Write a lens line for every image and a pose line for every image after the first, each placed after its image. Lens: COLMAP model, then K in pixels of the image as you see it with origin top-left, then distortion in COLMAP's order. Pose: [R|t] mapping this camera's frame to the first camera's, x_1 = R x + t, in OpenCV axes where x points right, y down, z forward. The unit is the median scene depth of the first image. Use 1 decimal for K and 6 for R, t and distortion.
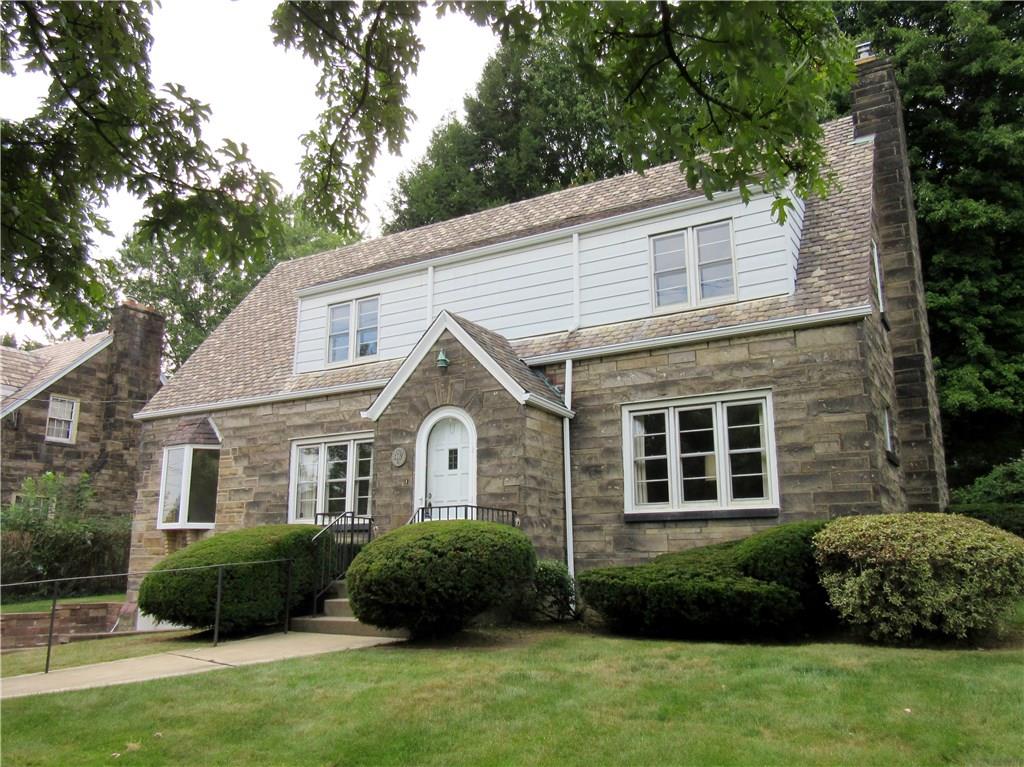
lens RADIAL K [[794.9, 0, 509.9], [0, 794.9, 381.7], [0, 0, 1]] dist [-0.004163, -0.012936]
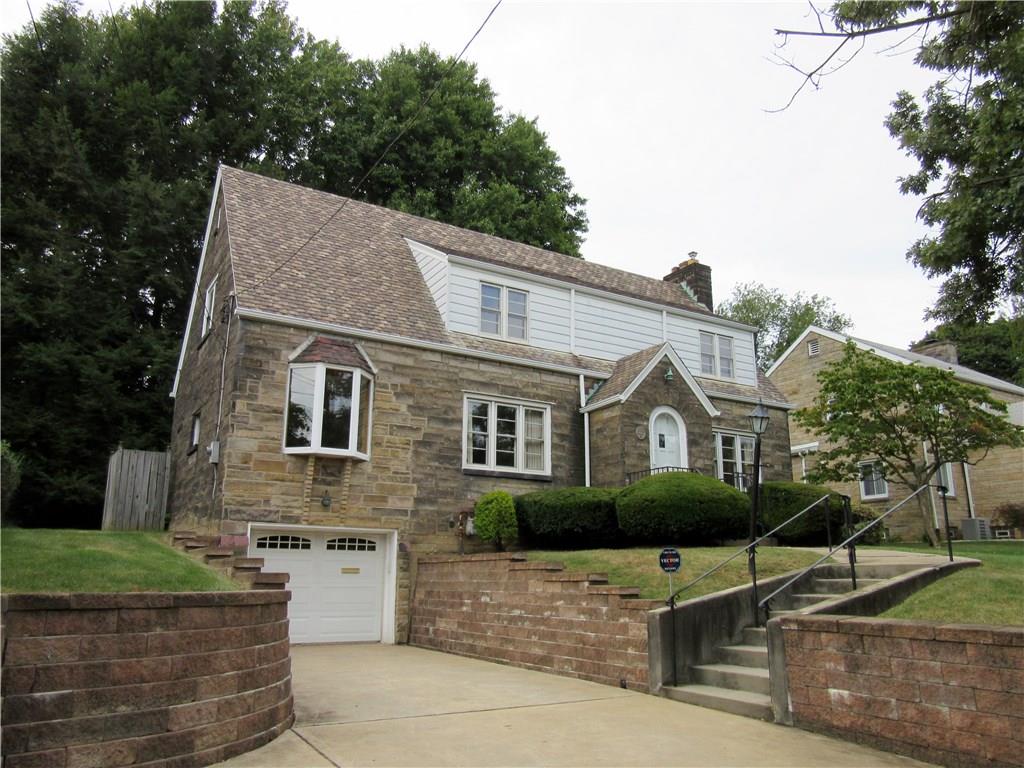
lens RADIAL K [[794.9, 0, 509.9], [0, 794.9, 382.2], [0, 0, 1]] dist [-0.004163, -0.012936]
pose [[0.465618, 0.218249, 0.857652, -1.223861], [-0.201663, 0.969784, -0.137301, 0.204290], [-0.861703, -0.109027, 0.495562, 0.411848]]
